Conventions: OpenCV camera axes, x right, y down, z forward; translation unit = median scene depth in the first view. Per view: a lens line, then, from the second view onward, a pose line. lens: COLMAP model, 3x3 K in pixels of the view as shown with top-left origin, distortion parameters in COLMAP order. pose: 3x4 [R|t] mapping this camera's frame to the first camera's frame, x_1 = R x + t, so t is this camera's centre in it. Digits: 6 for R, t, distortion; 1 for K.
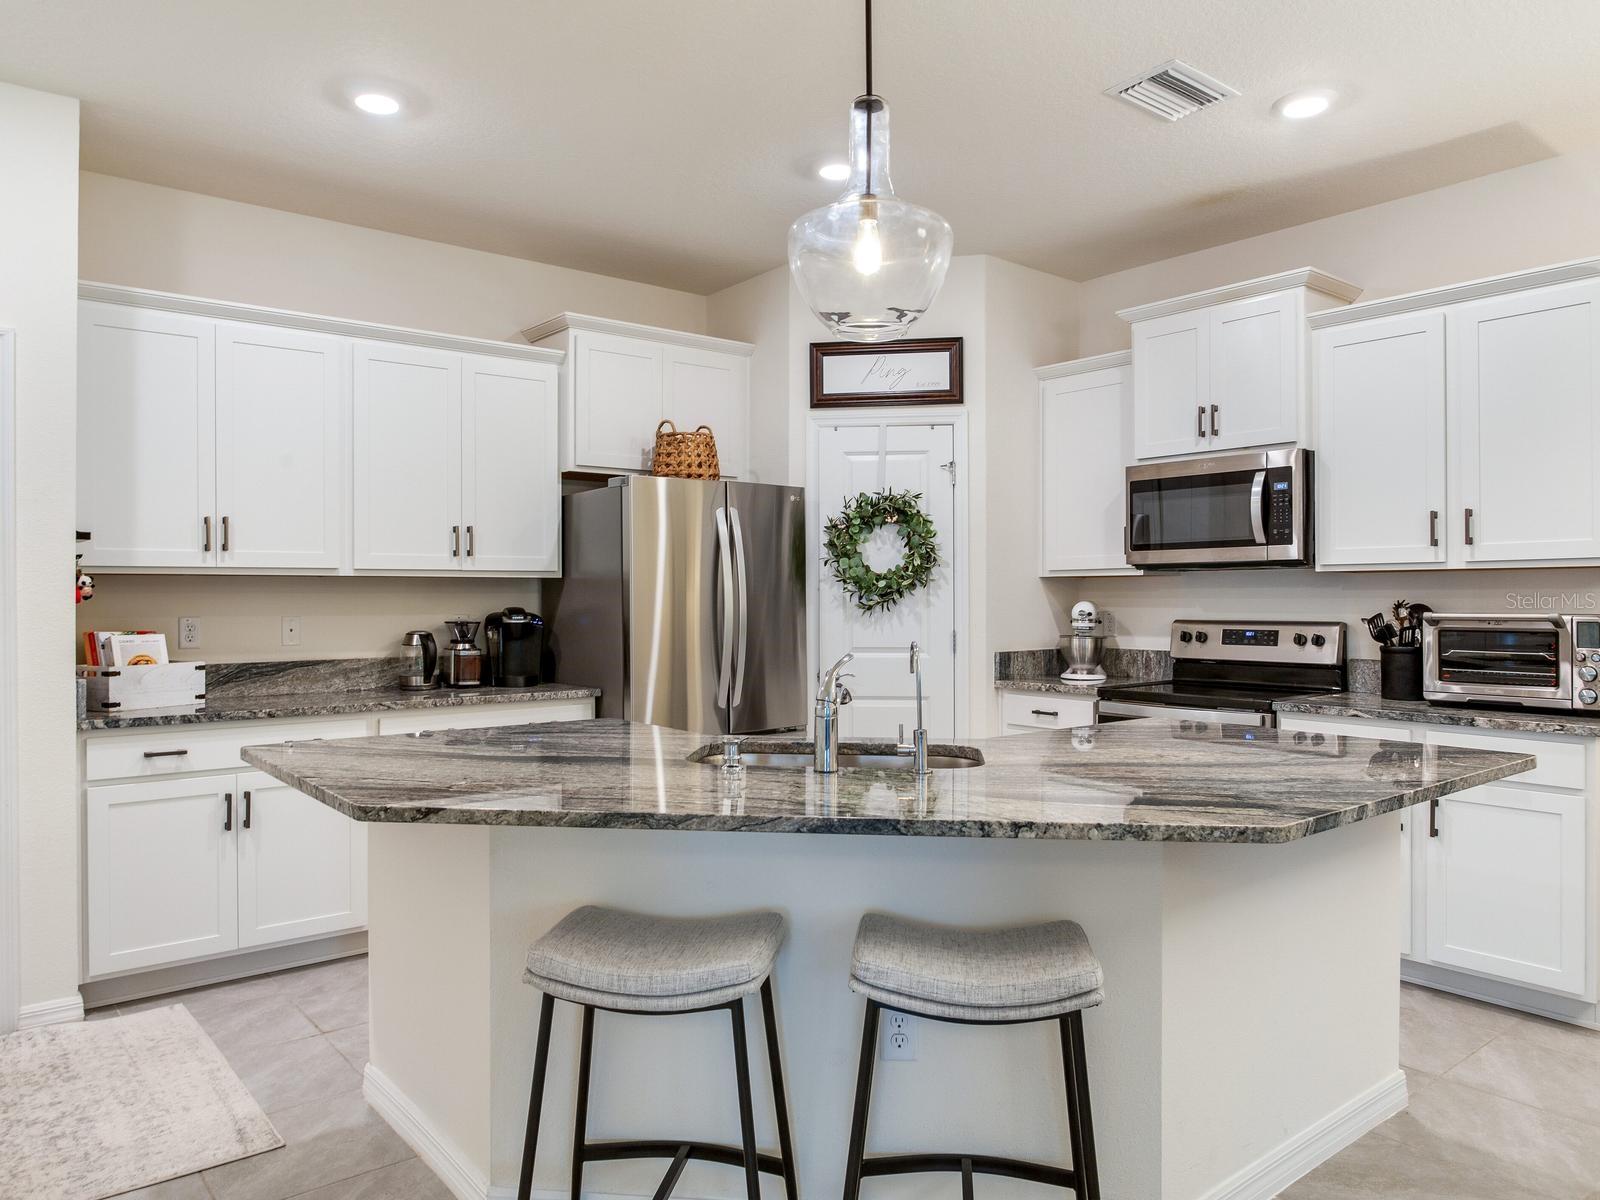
lens RADIAL K [[1045.5, 0, 827.1], [0, 1045.5, 602.5], [0, 0, 1]] dist [-0.051100, 0.039287]
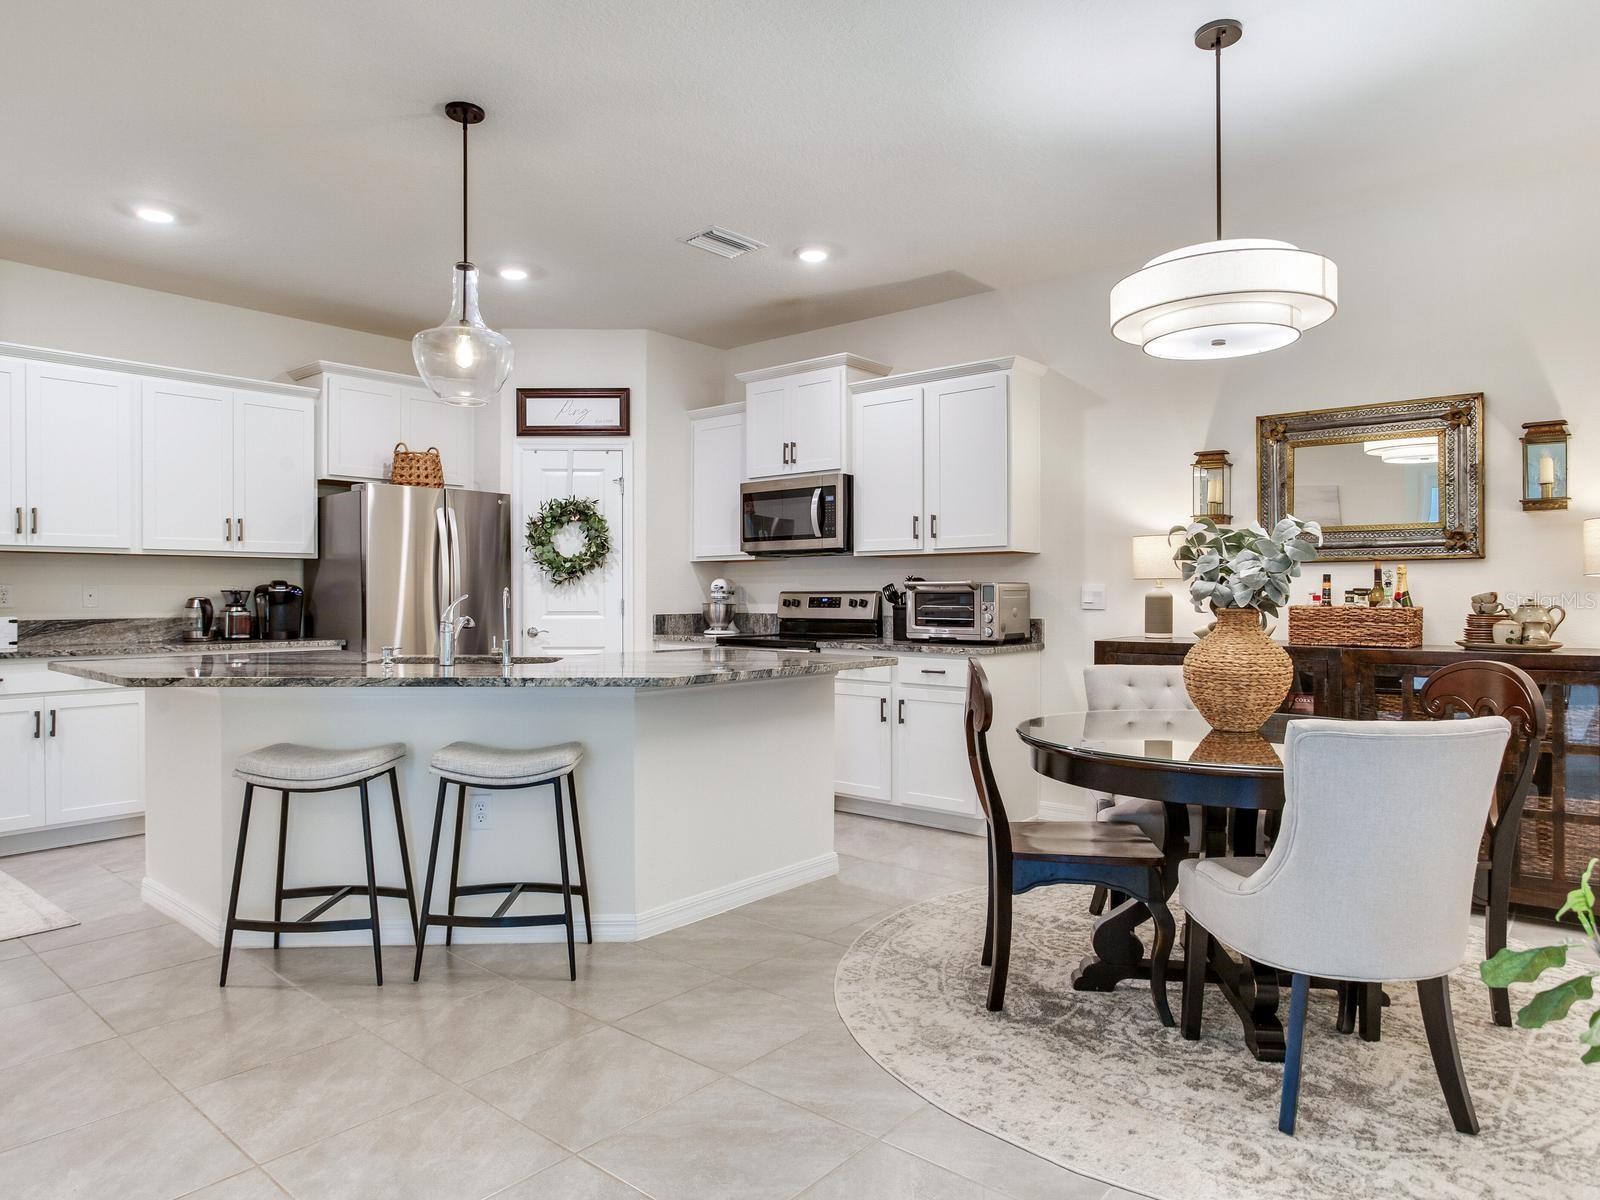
lens RADIAL K [[898.2, 0, 791.1], [0, 898.2, 597.3], [0, 0, 1]] dist [-0.038072, 0.014438]
pose [[0.982655, -0.001778, 0.185433, 0.131486], [0.001596, 0.999998, 0.001128, 0.025767], [-0.185435, -0.000813, 0.982656, -0.235188]]
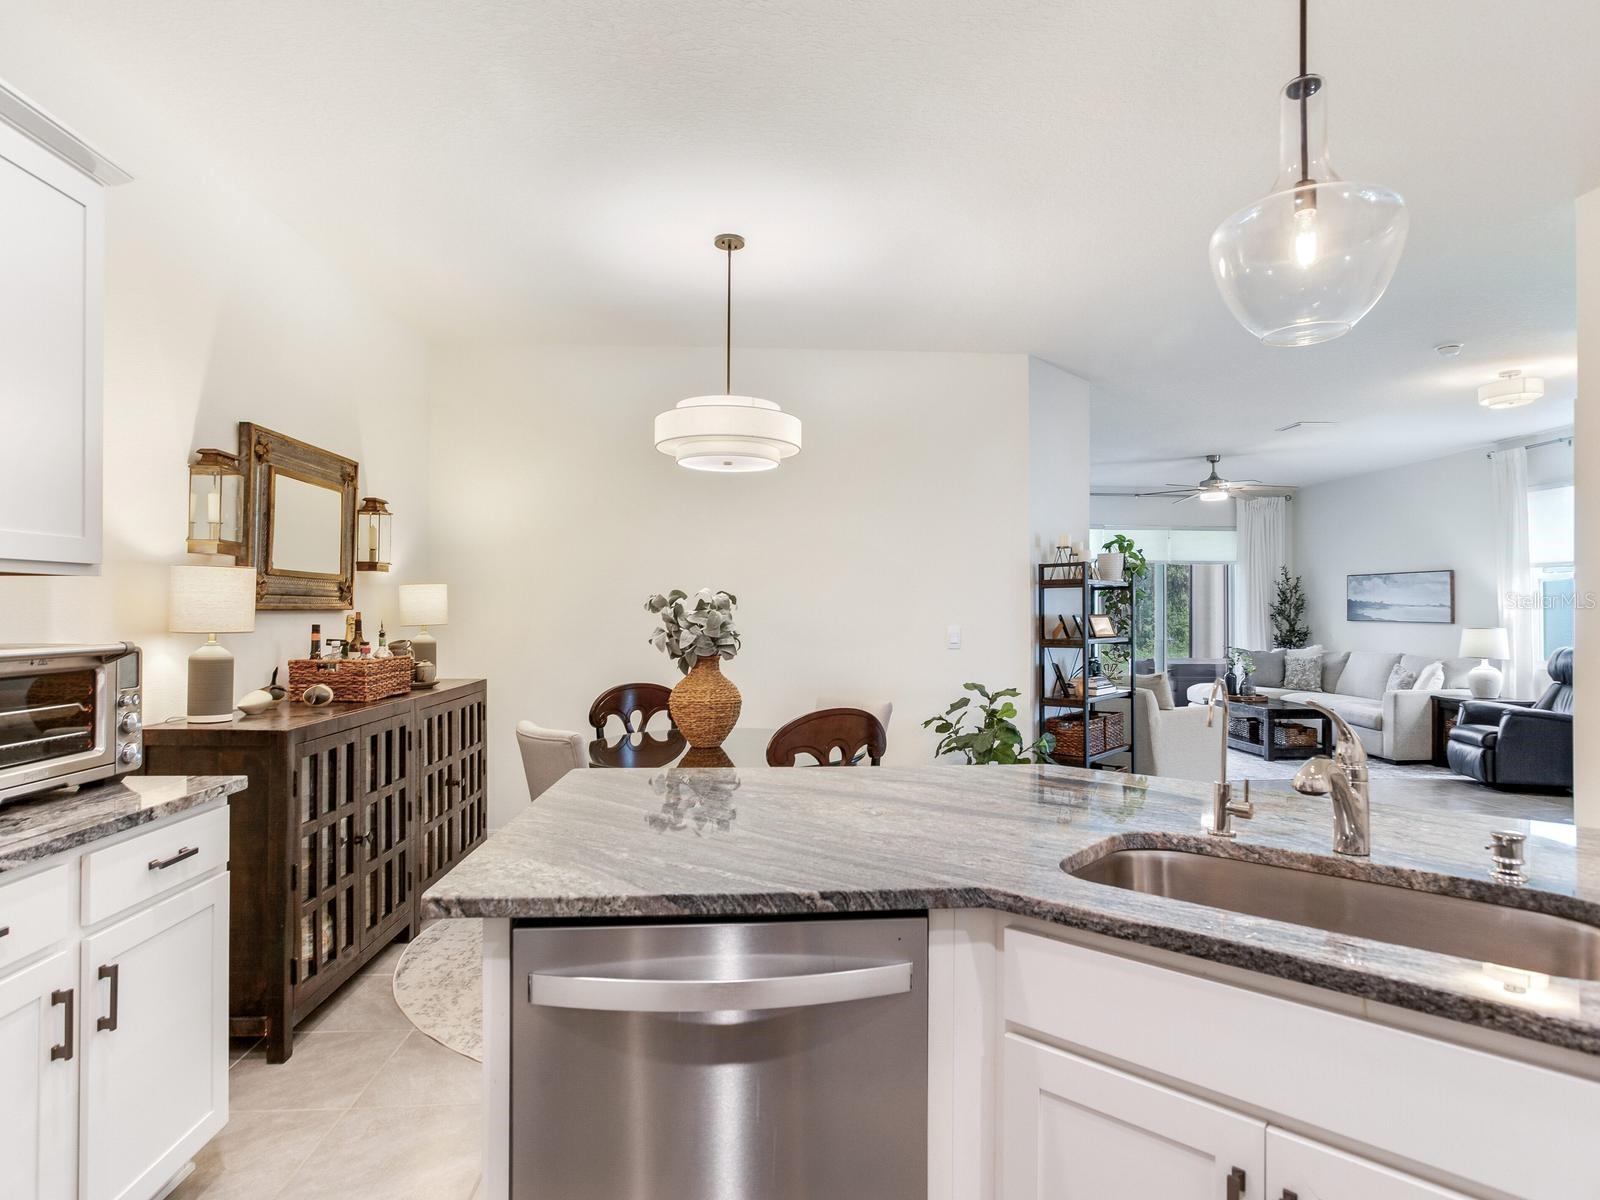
lens RADIAL K [[898.2, 0, 791.1], [0, 898.2, 597.3], [0, 0, 1]] dist [-0.038072, 0.014438]
pose [[-0.774946, 0.008619, 0.631969, -0.018073], [-0.000254, 0.999903, -0.013948, -0.008395], [-0.632028, -0.010969, -0.774868, 0.874748]]
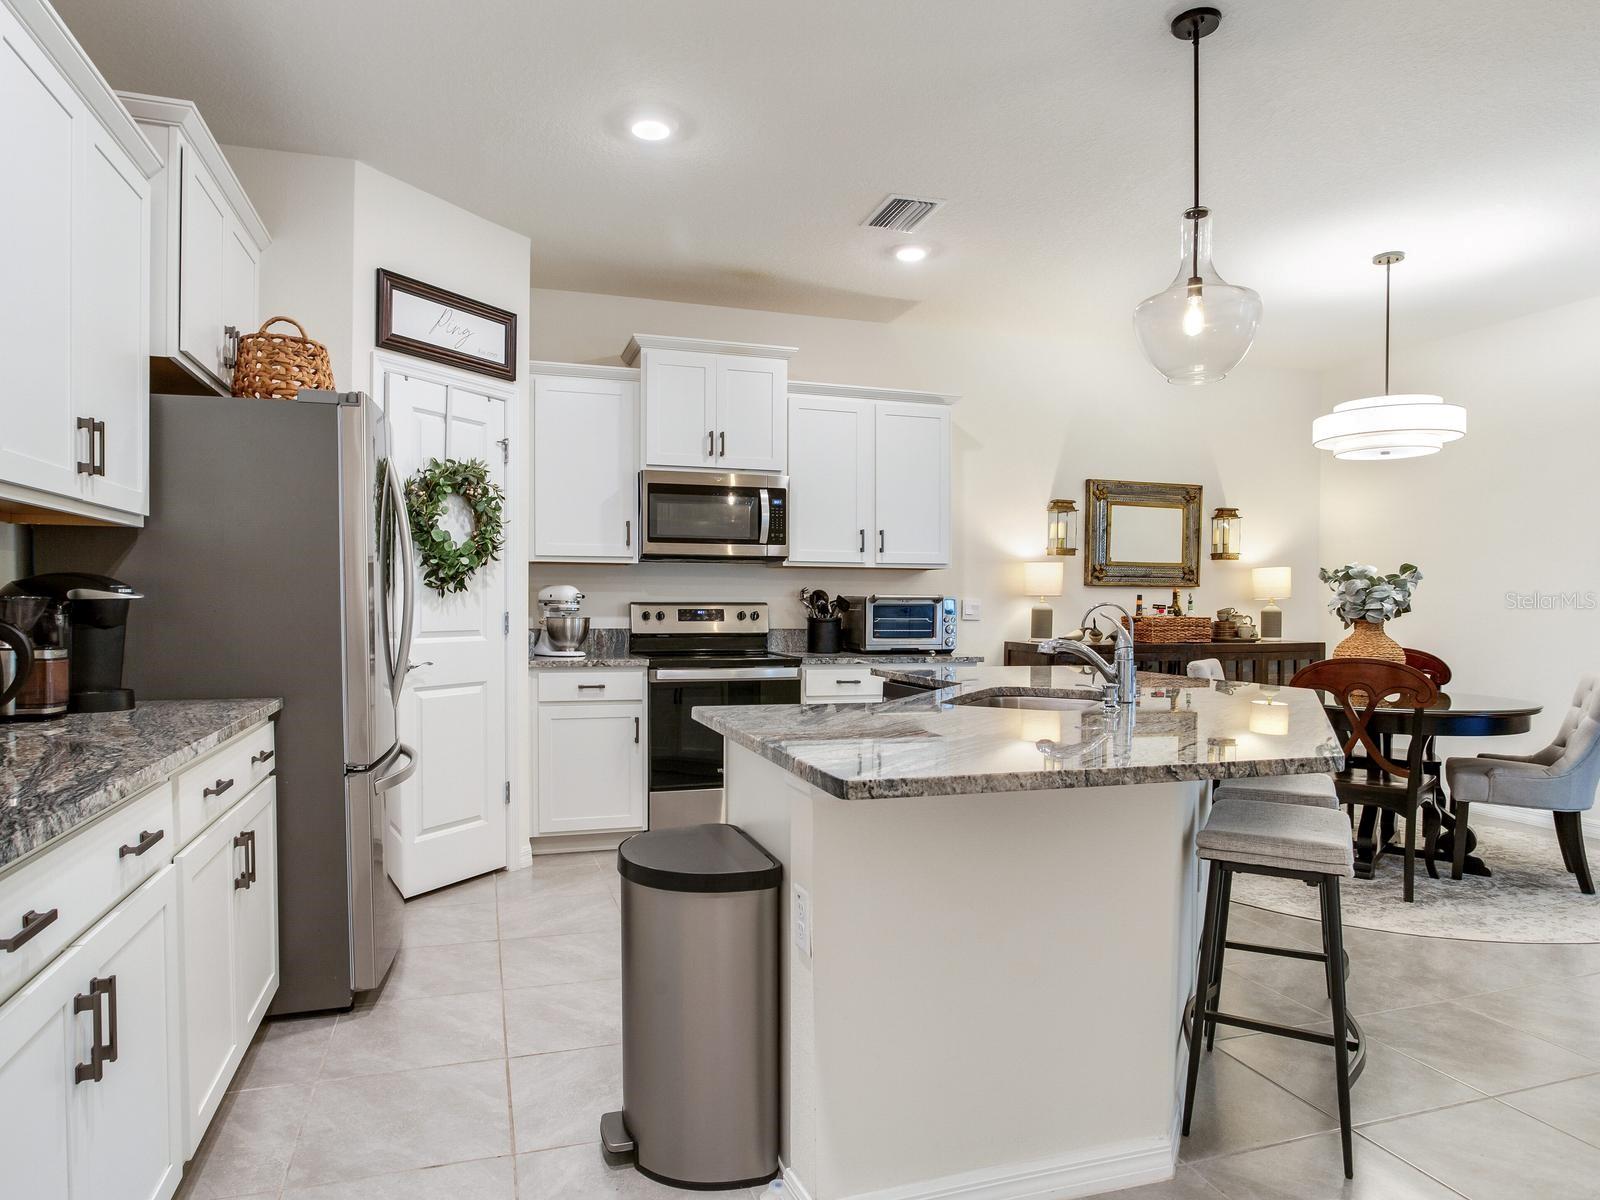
lens RADIAL K [[898.2, 0, 791.1], [0, 898.2, 597.3], [0, 0, 1]] dist [-0.038072, 0.014438]
pose [[0.415631, 0.007574, 0.909502, -0.576521], [-0.003887, 0.999971, -0.006551, 0.019095], [-0.909525, -0.000813, 0.415648, 0.448205]]
